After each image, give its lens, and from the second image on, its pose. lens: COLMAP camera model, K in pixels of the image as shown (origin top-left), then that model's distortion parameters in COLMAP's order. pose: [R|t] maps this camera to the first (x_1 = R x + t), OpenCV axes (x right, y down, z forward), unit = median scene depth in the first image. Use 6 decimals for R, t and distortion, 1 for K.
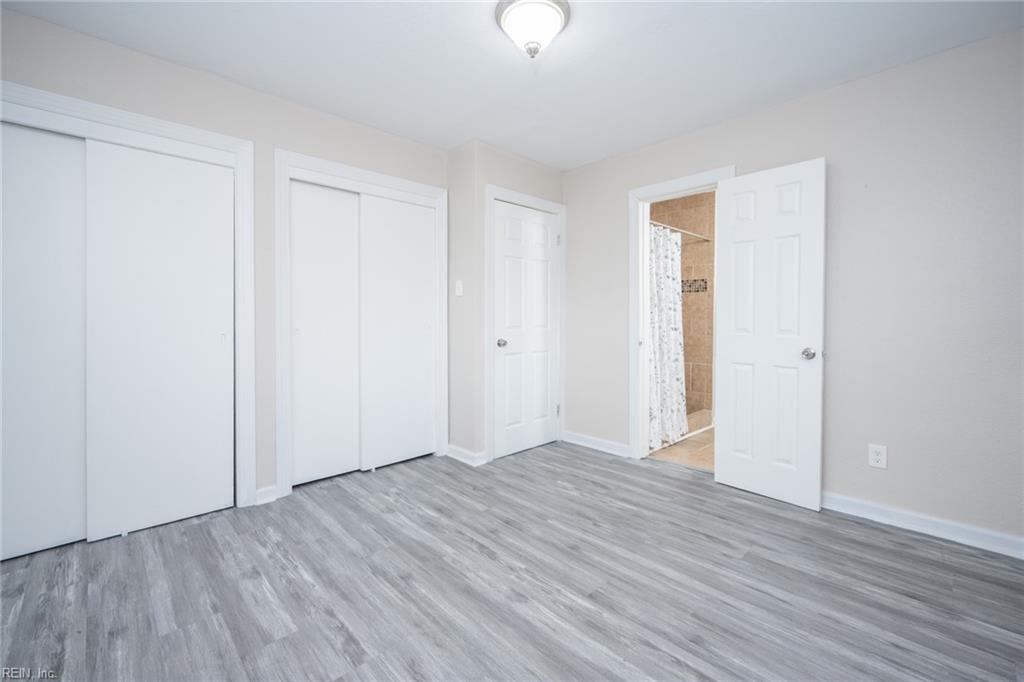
lens RADIAL K [[426.2, 0, 512.1], [0, 426.2, 346.9], [0, 0, 1]] dist [0.001540, 0.000482]
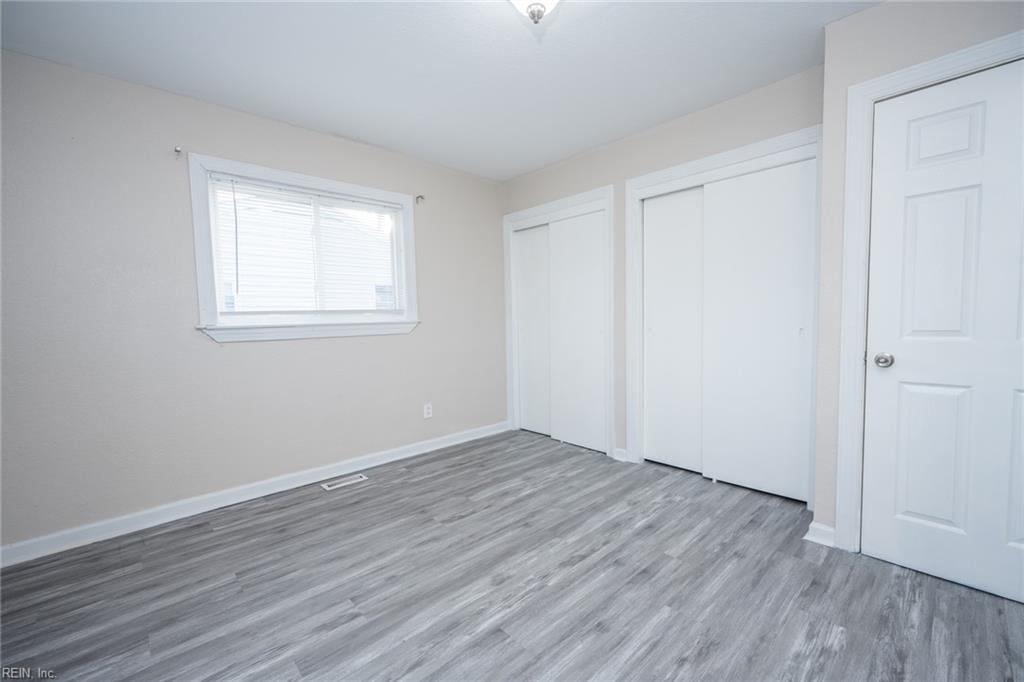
lens RADIAL K [[426.2, 0, 512.1], [0, 426.2, 346.9], [0, 0, 1]] dist [0.001540, 0.000482]
pose [[-0.009160, 0.064277, -0.997890, 0.794018], [-0.049585, 0.996675, 0.064654, -0.048356], [0.998728, 0.050072, -0.005943, 0.772283]]
